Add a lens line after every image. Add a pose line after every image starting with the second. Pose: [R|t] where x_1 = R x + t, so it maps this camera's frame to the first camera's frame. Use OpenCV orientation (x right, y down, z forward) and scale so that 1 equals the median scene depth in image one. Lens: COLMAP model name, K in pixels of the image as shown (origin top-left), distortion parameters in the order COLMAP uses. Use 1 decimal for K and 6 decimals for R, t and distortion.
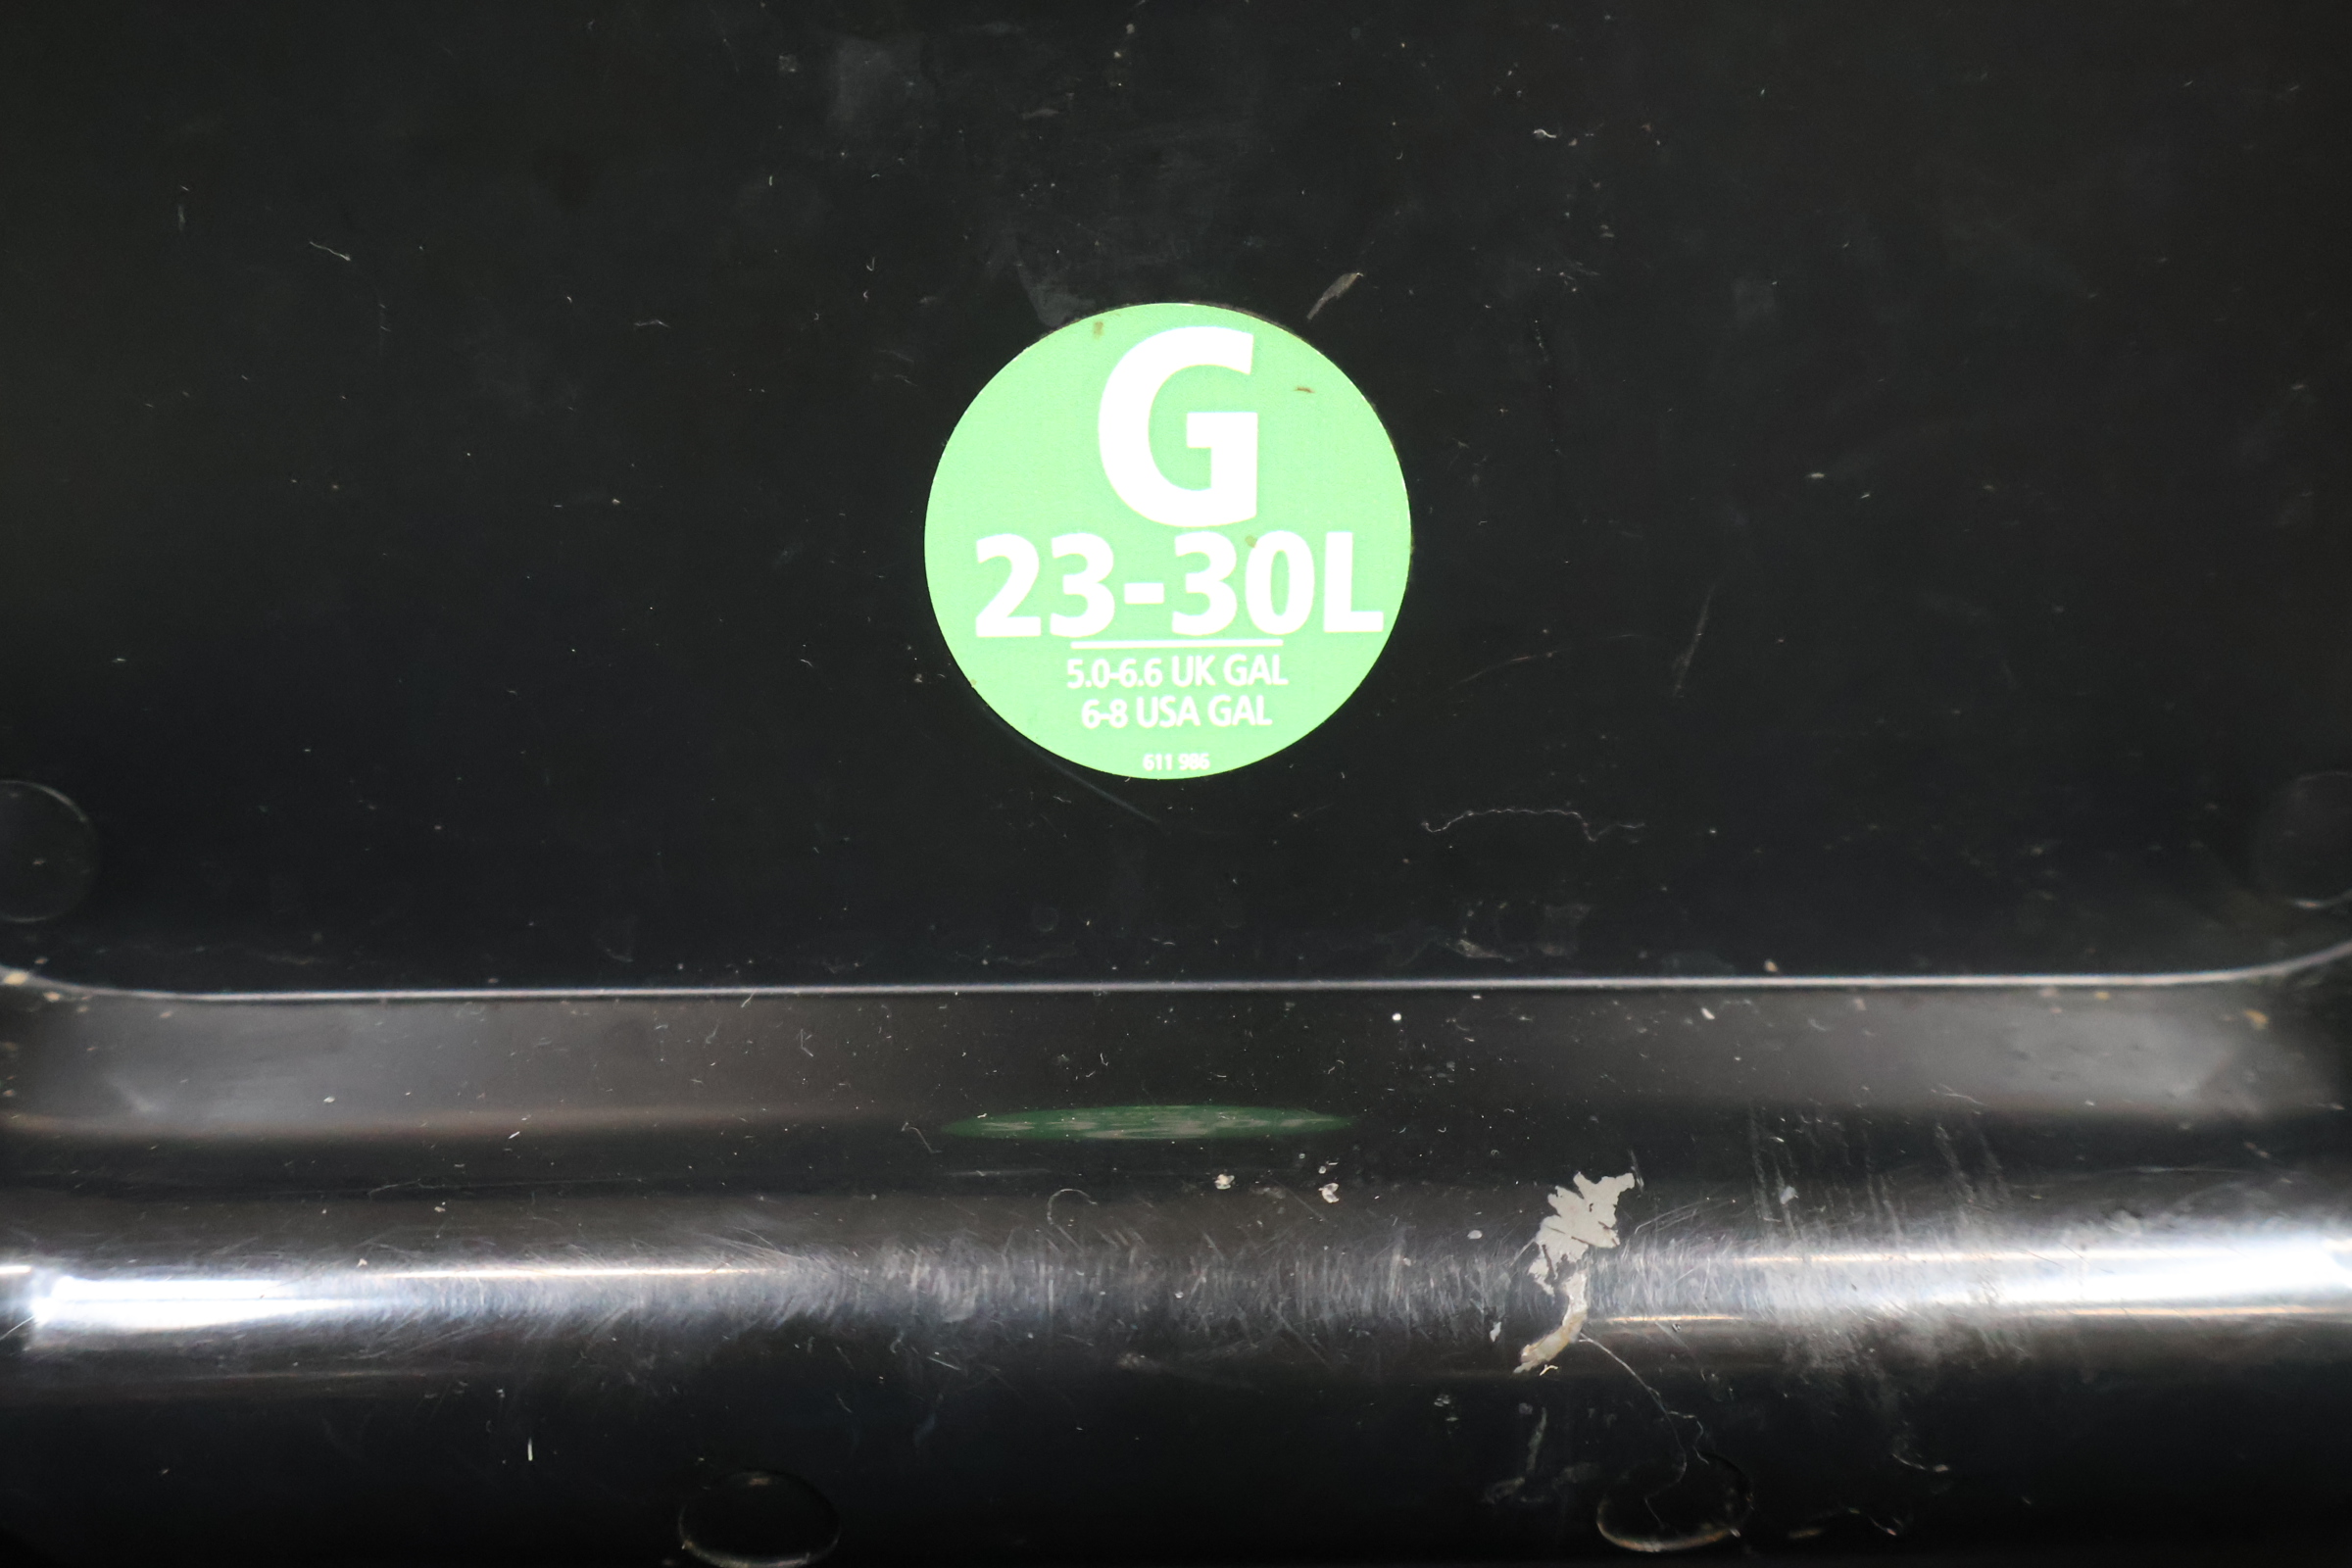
lens RADIAL K [[2542.1, 0, 1175.4], [0, 2542.1, 782.8], [0, 0, 1]] dist [-0.001727, 0.000000]
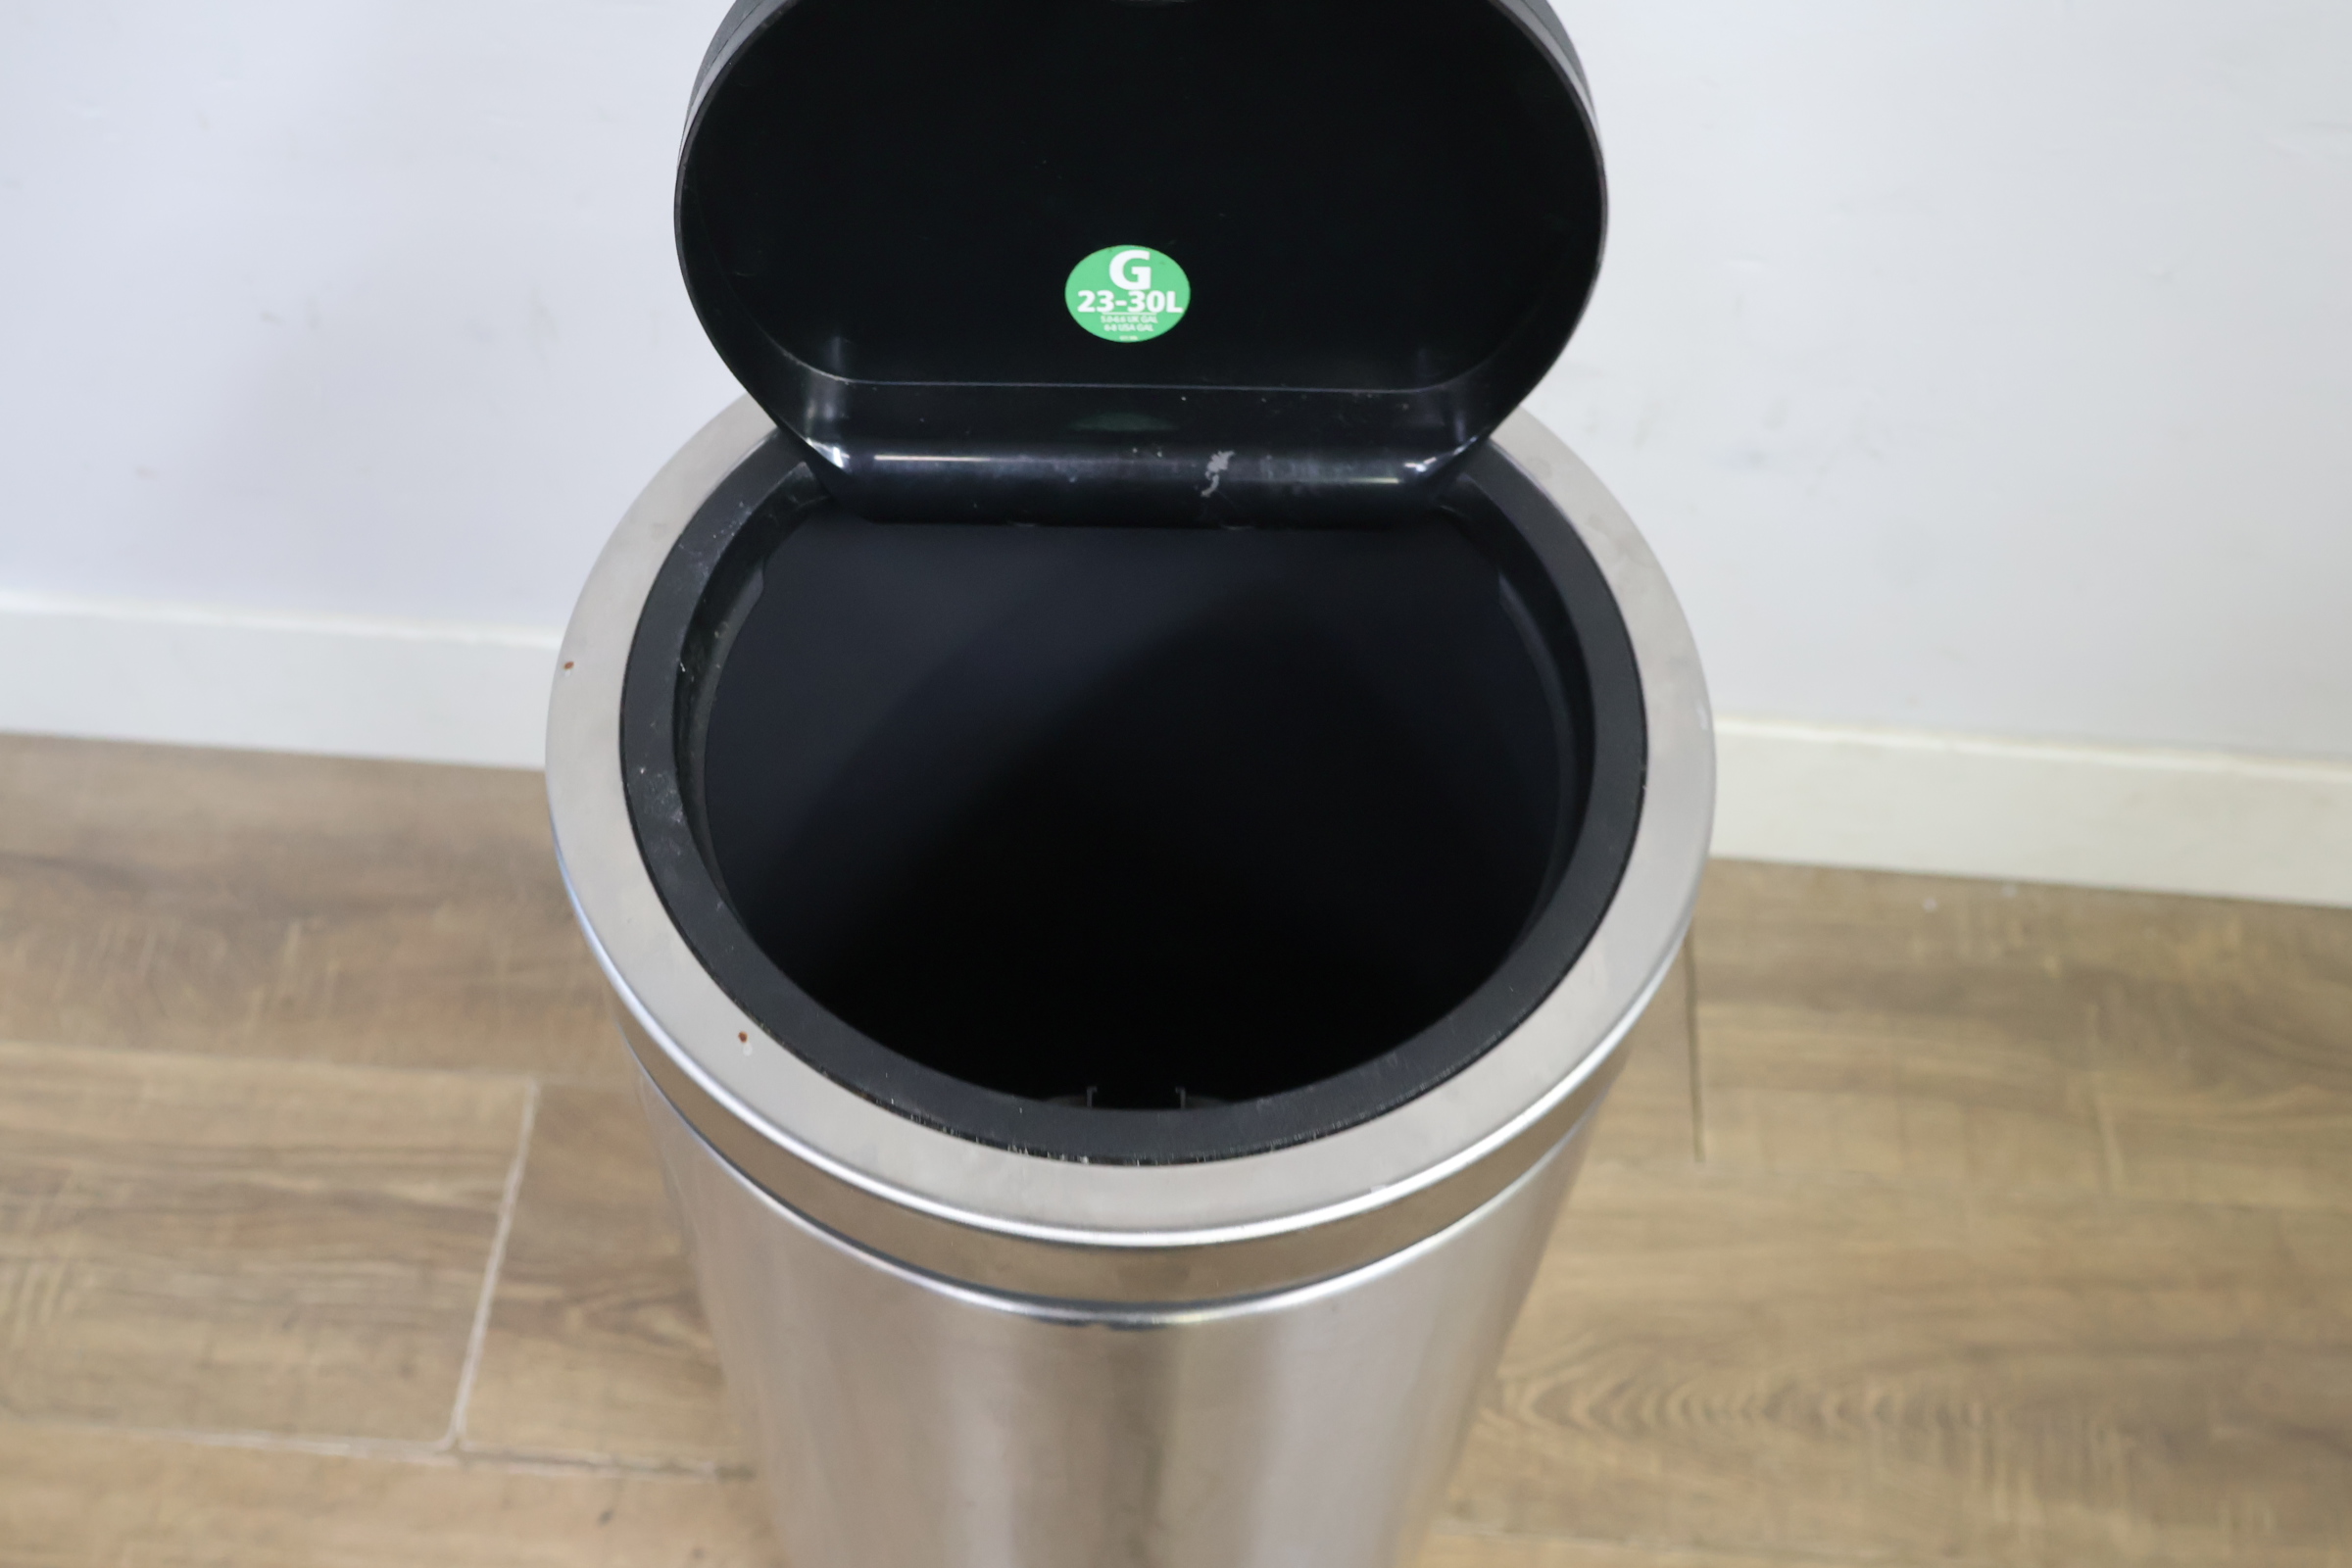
lens RADIAL K [[2542.1, 0, 1161.8], [0, 2542.1, 794.5], [0, 0, 1]] dist [-0.001727, 0.000000]
pose [[0.998968, 0.043162, -0.014134, 0.139457], [-0.026348, 0.804240, 0.593721, -1.805903], [0.036993, -0.592736, 0.804547, -2.621391]]
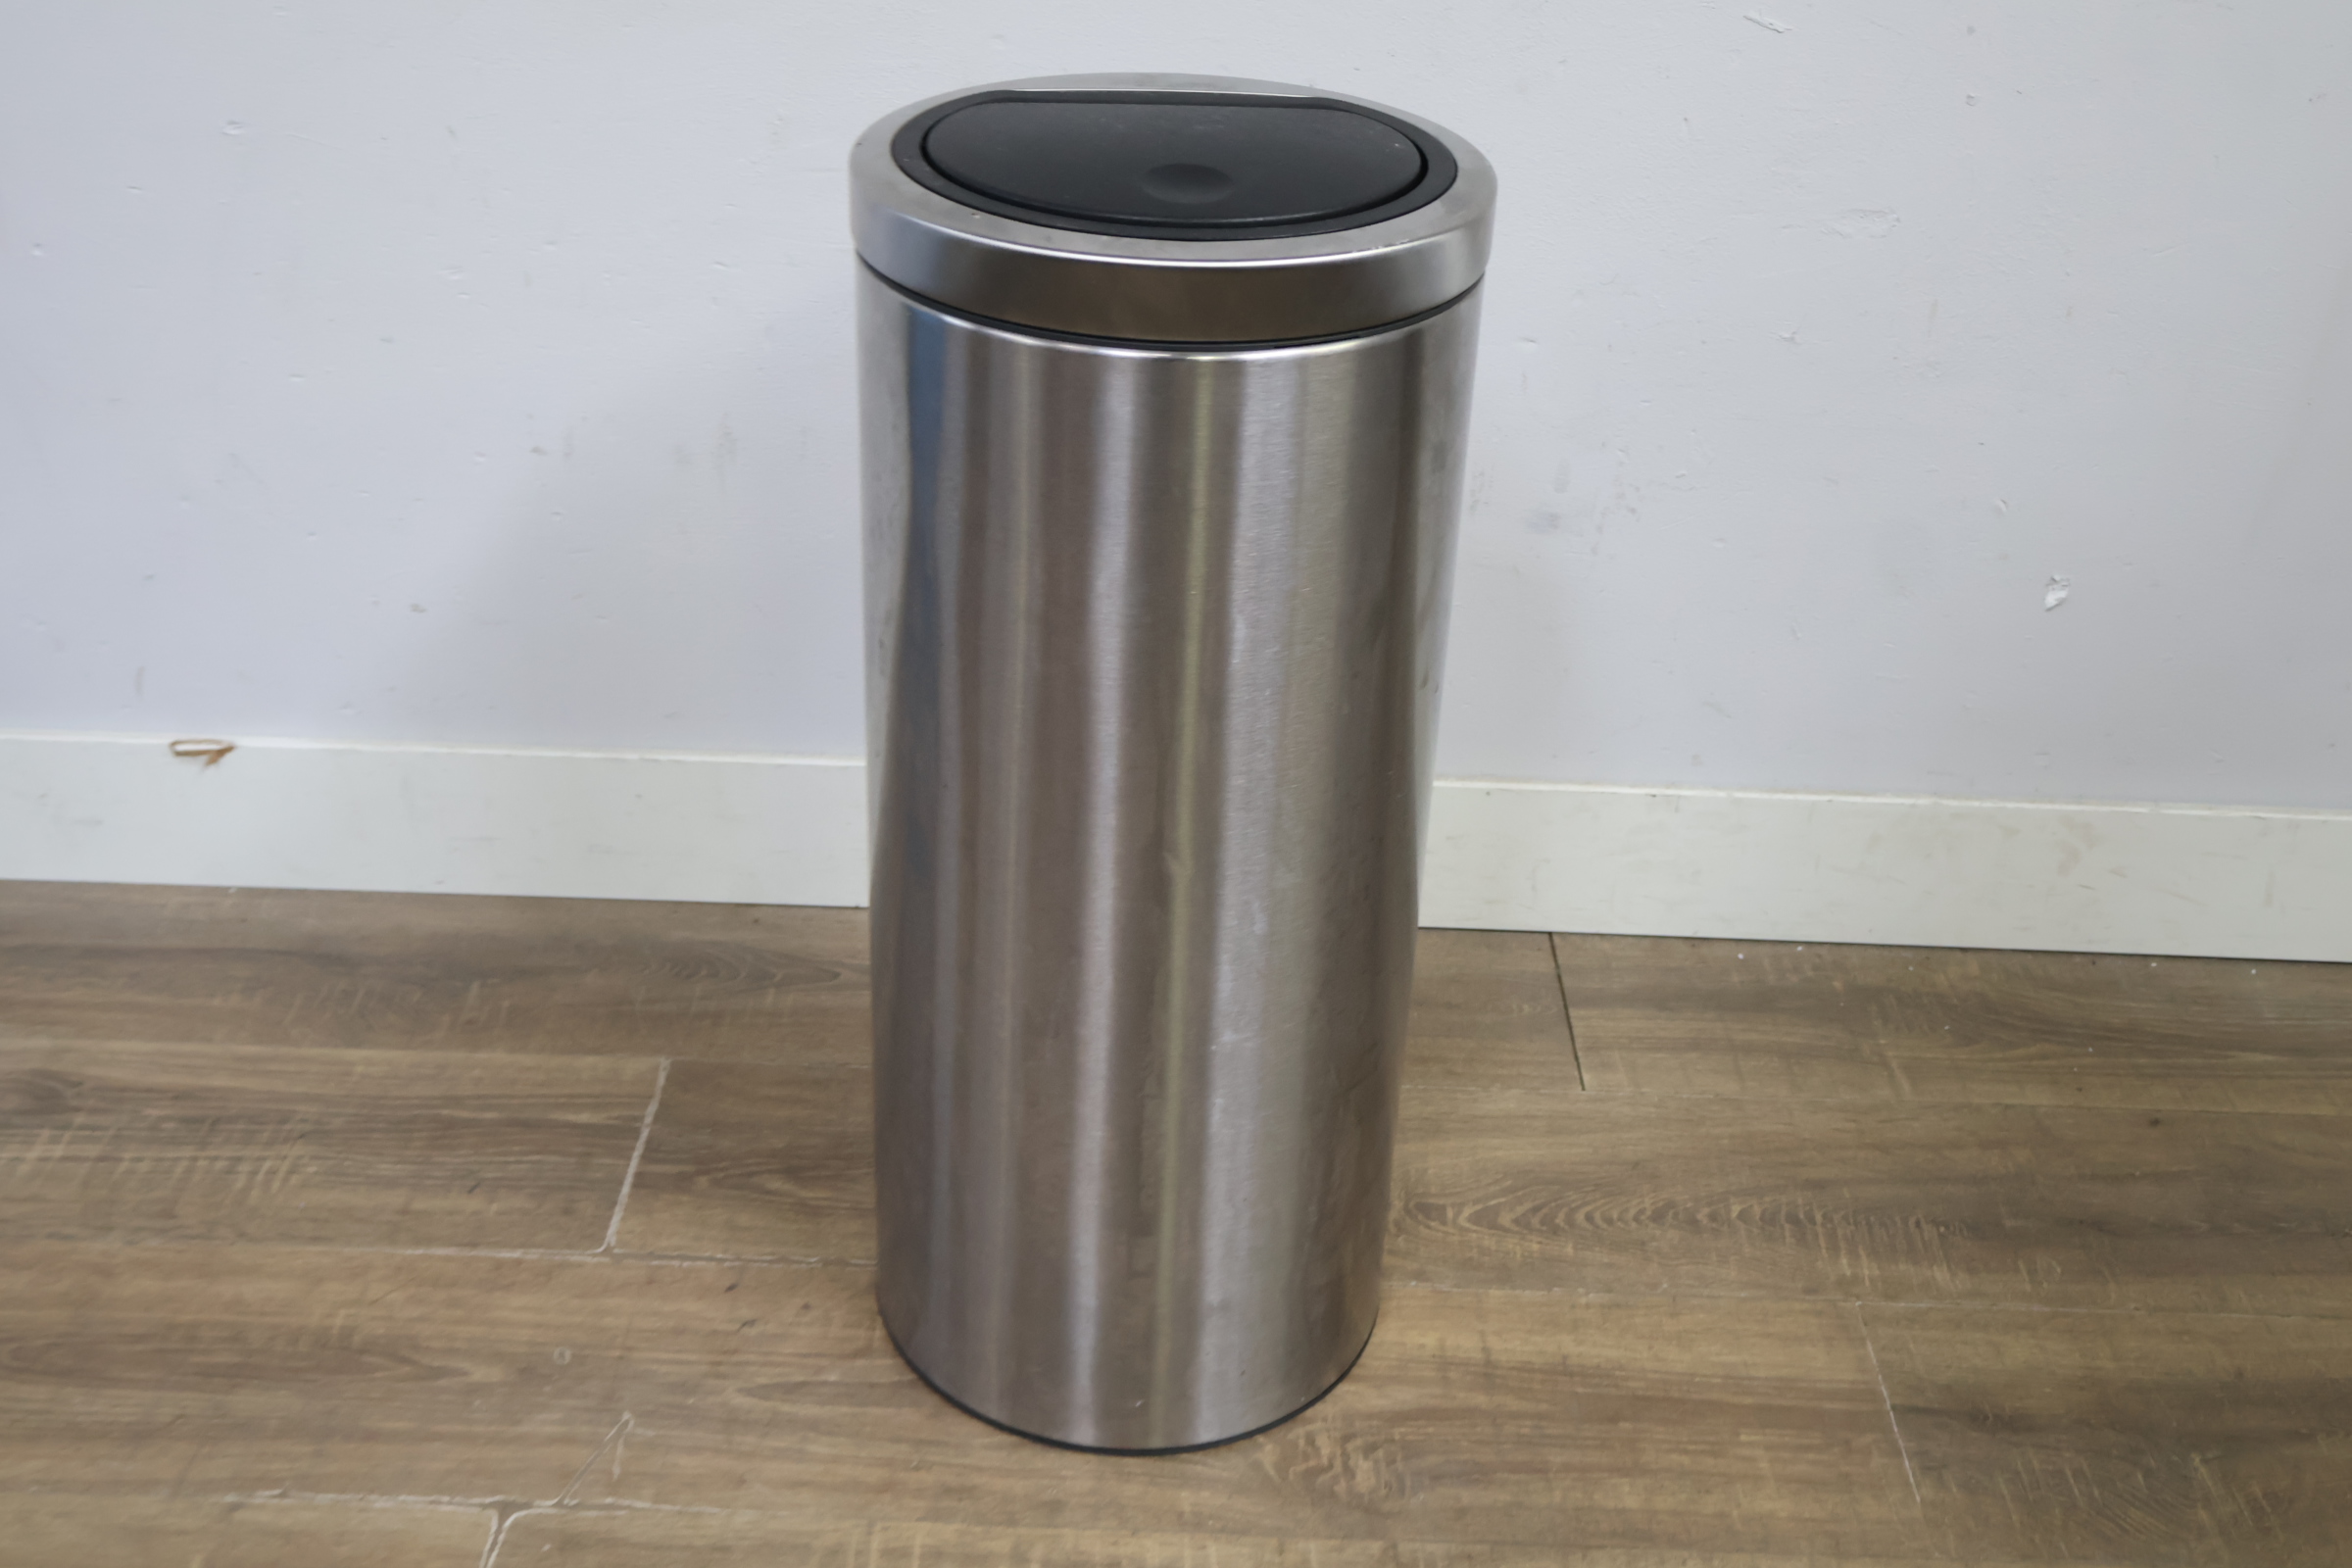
lens RADIAL K [[2542.1, 0, 1161.6], [0, 2542.1, 794.8], [0, 0, 1]] dist [-0.001727, 0.000000]
pose [[0.999855, 0.008516, 0.014755, -0.079943], [-0.010752, 0.987254, 0.158788, 0.945790], [-0.013215, -0.158923, 0.987202, -6.533018]]
